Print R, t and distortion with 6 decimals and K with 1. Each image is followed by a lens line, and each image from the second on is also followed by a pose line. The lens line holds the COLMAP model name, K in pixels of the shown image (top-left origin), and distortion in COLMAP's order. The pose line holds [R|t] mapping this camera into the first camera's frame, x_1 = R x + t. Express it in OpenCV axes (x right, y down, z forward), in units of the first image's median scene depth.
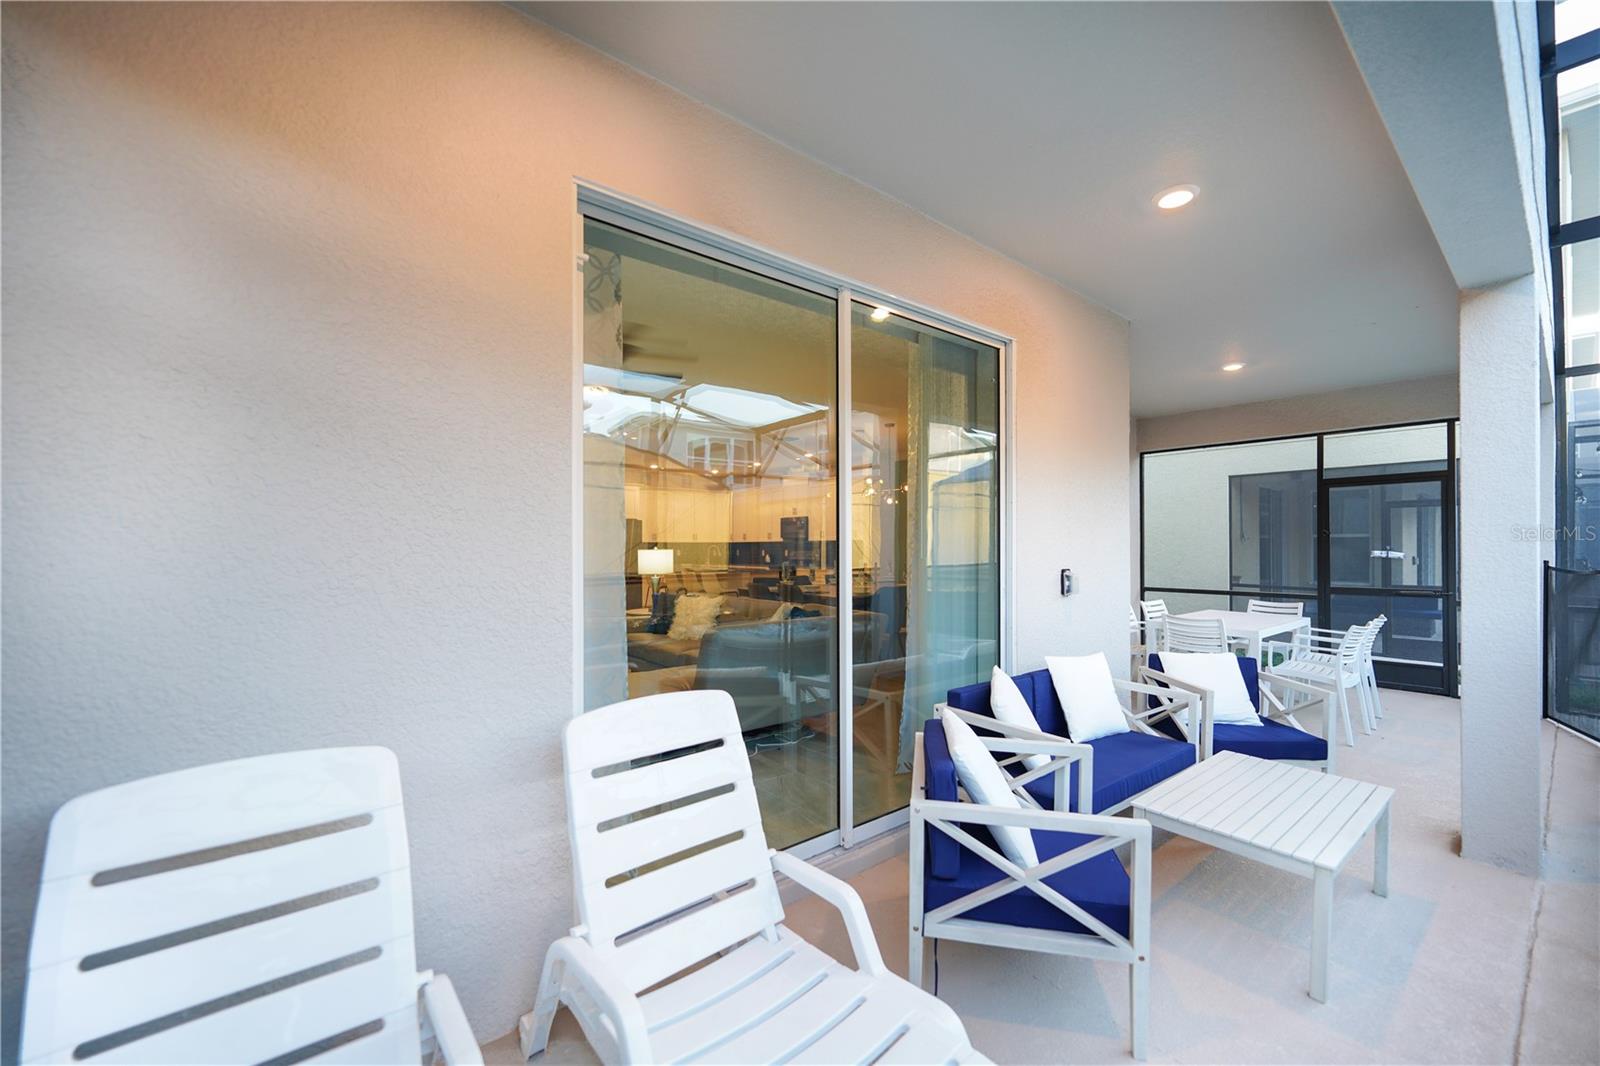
lens RADIAL K [[645.1, 0, 795.3], [0, 645.1, 542.6], [0, 0, 1]] dist [0.002115, -0.000637]
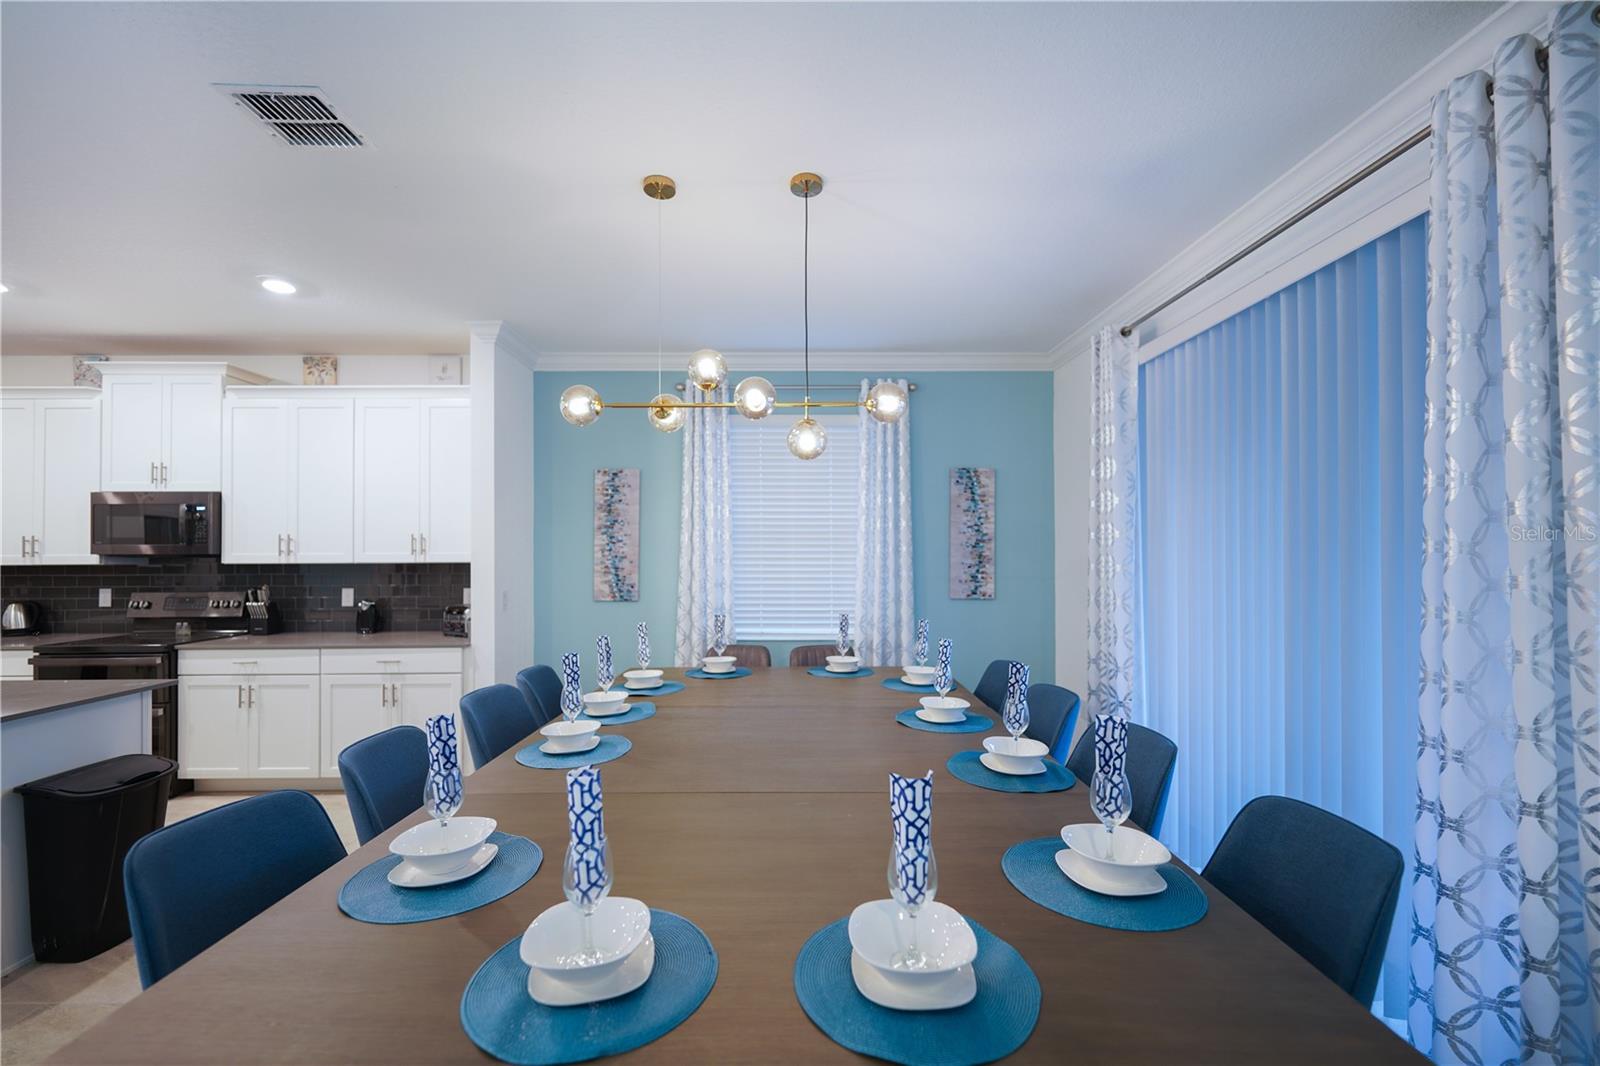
lens RADIAL K [[645.1, 0, 794.8], [0, 645.1, 549.9], [0, 0, 1]] dist [0.002115, -0.000637]
pose [[0.621950, 0.001869, 0.783055, -0.059475], [-0.003002, 0.999995, -0.000002, -0.010634], [-0.783051, -0.002349, 0.621953, 0.559010]]
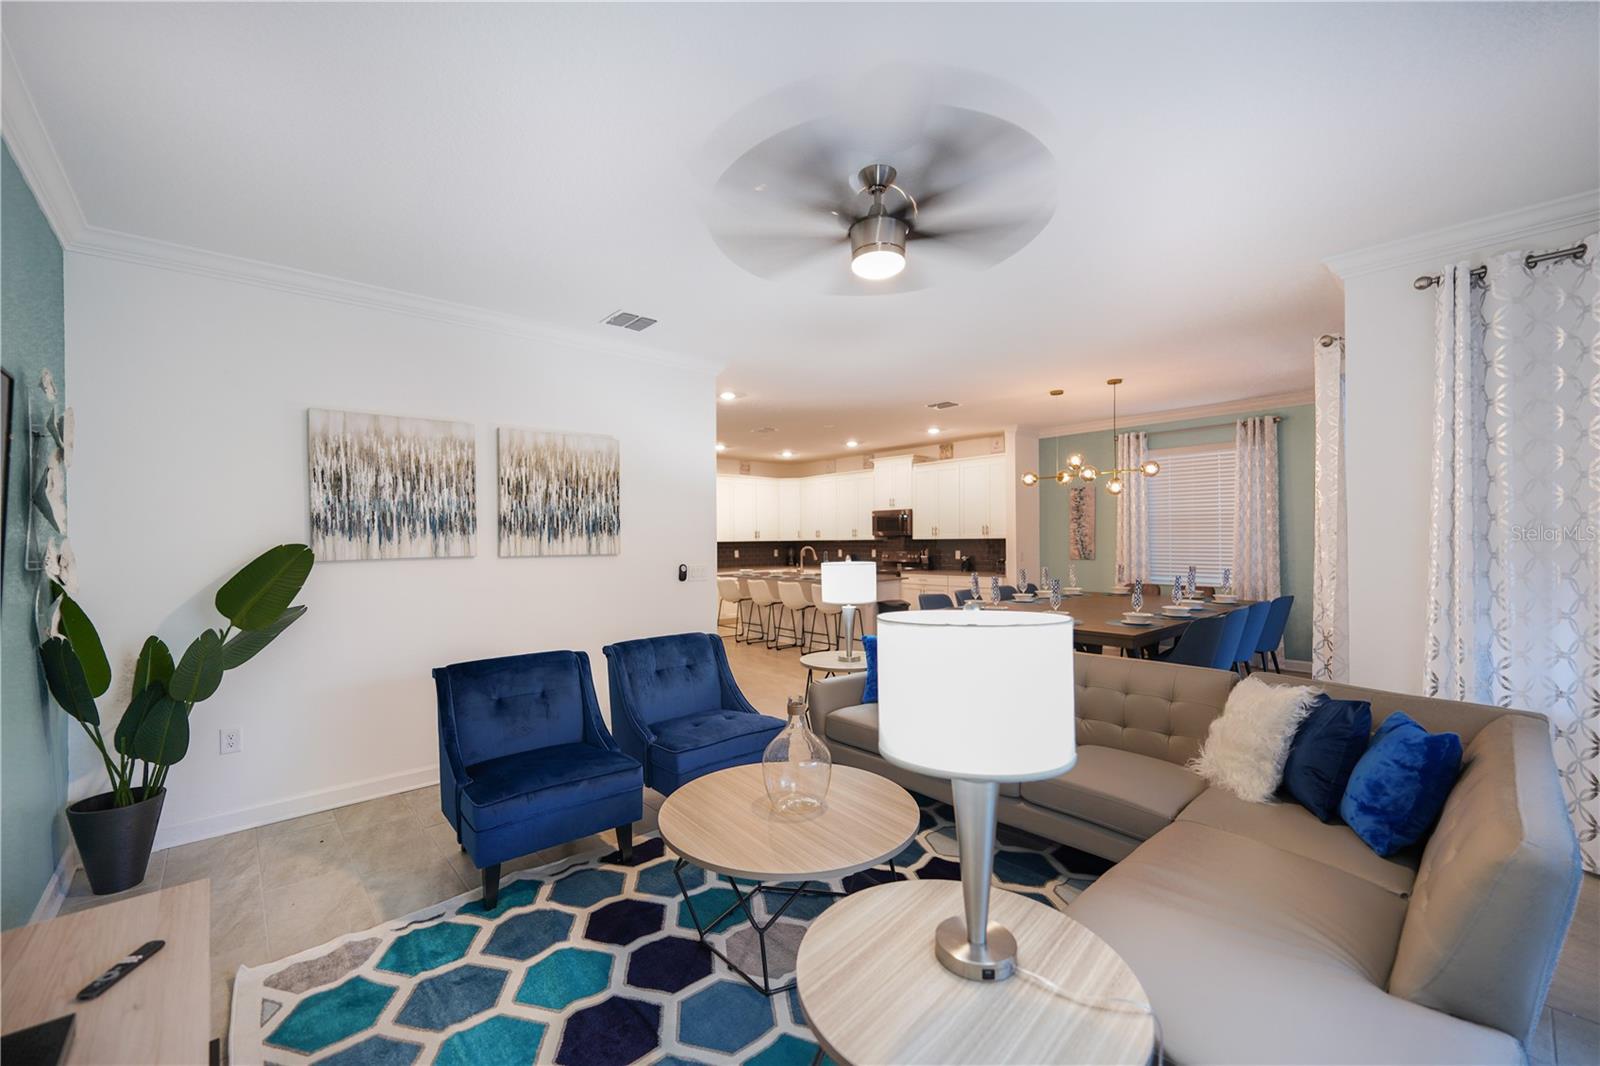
lens RADIAL K [[645.1, 0, 794.9], [0, 645.1, 539.1], [0, 0, 1]] dist [0.002115, -0.000637]
pose [[0.998997, -0.011149, 0.043369, -0.163729], [0.010739, 0.999895, 0.009684, -0.012051], [-0.043472, -0.009209, 0.999012, 0.204845]]
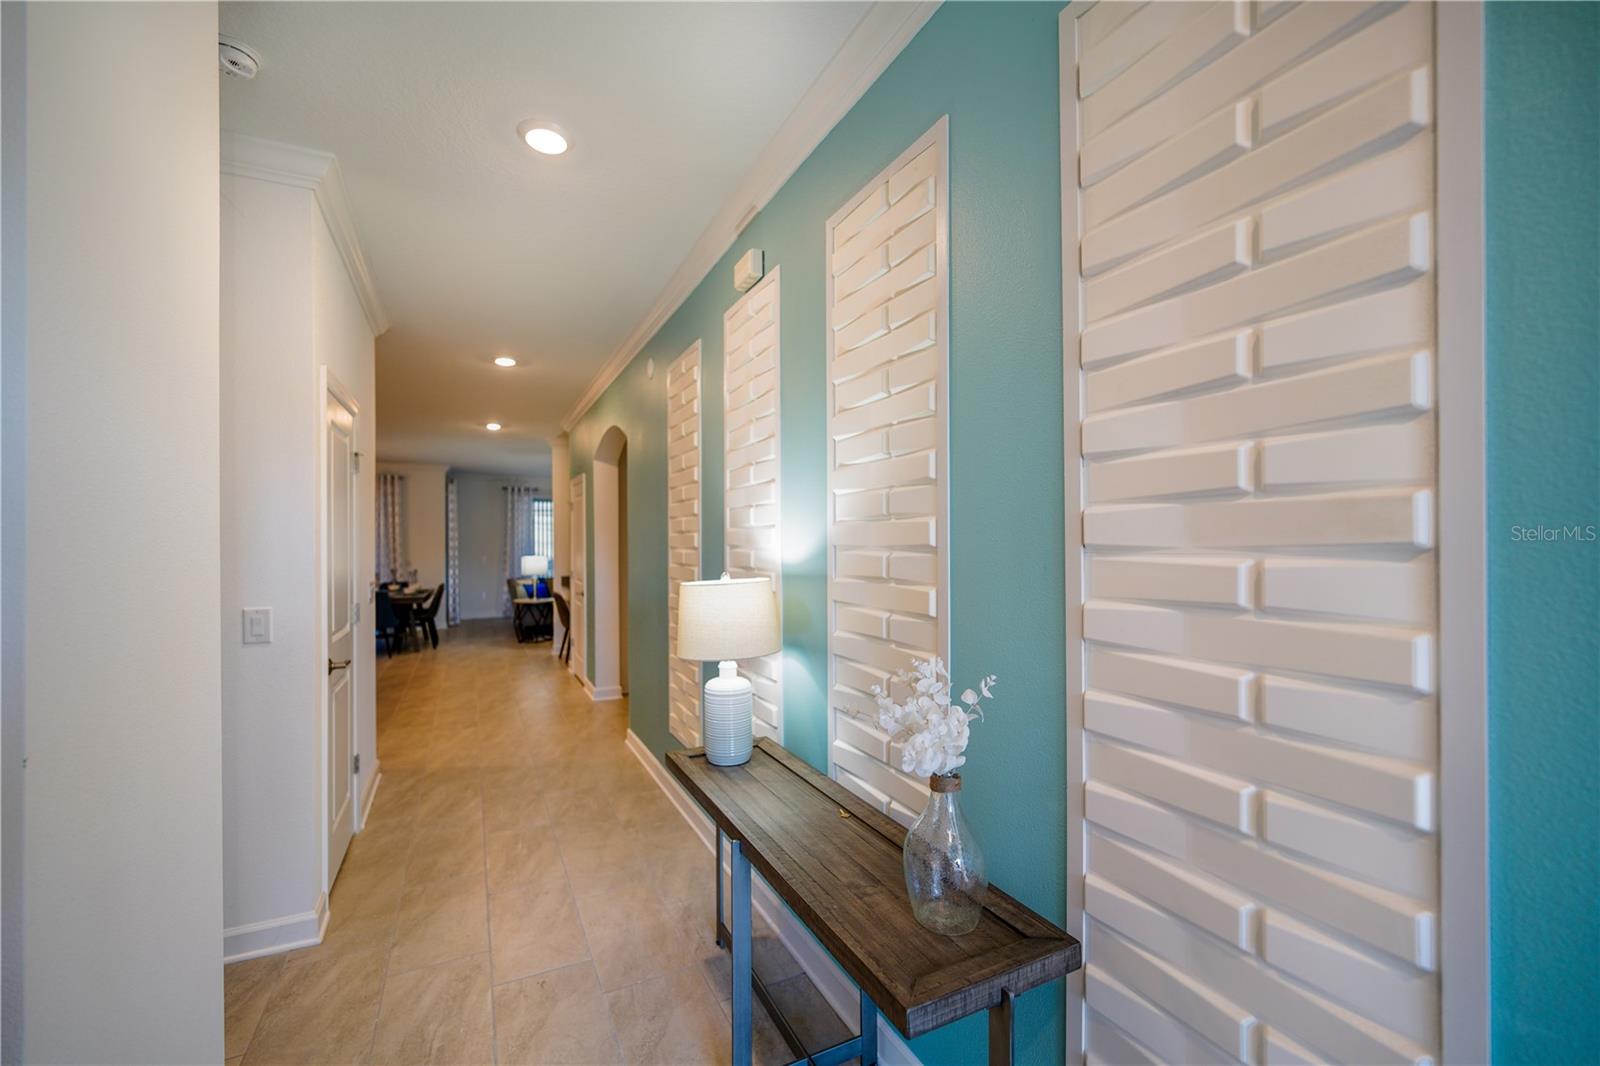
lens RADIAL K [[645.1, 0, 794.5], [0, 645.1, 540.6], [0, 0, 1]] dist [0.002115, -0.000637]
pose [[-0.975579, 0.005915, 0.219568, -0.611498], [0.002793, 0.999891, -0.014526, -0.003350], [-0.219630, -0.013558, -0.975489, 1.267323]]
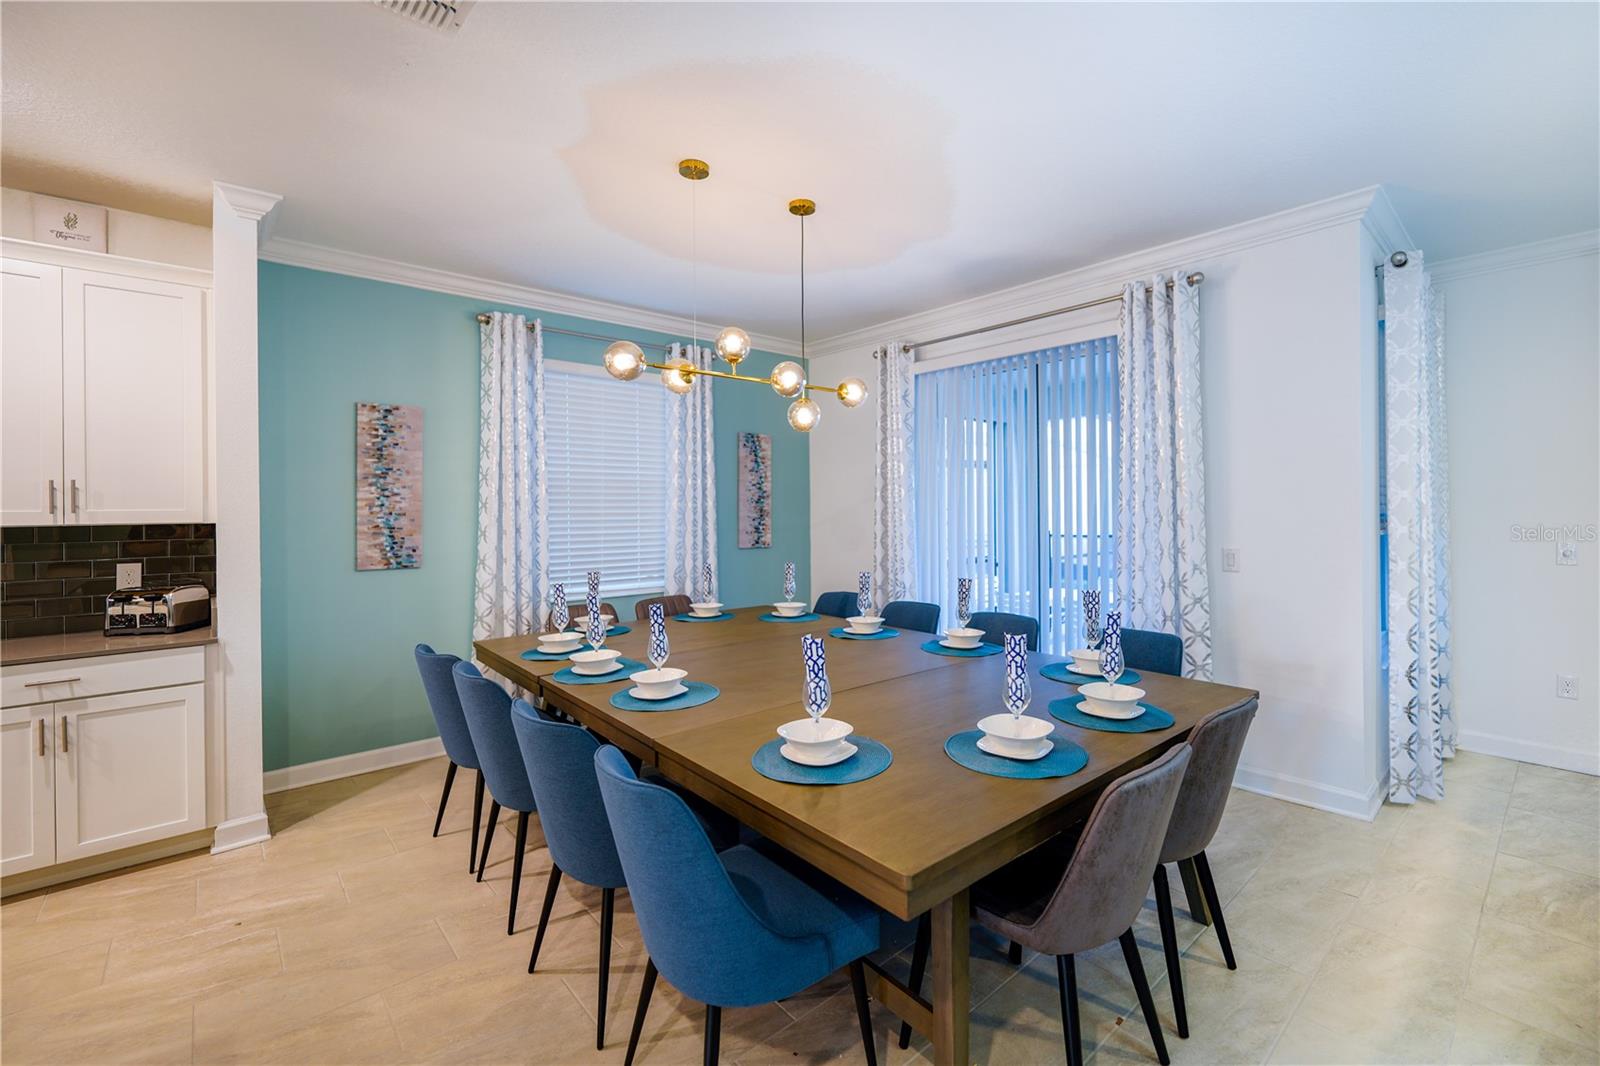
lens RADIAL K [[687.0, 0, 843.1], [0, 687.0, 504.4], [0, 0, 1]] dist [0.003832, -0.001277]
pose [[-0.061105, 0.004692, 0.998120, -0.162971], [0.000439, 0.999989, -0.004674, -0.009221], [-0.998131, 0.000152, -0.061107, 0.681526]]
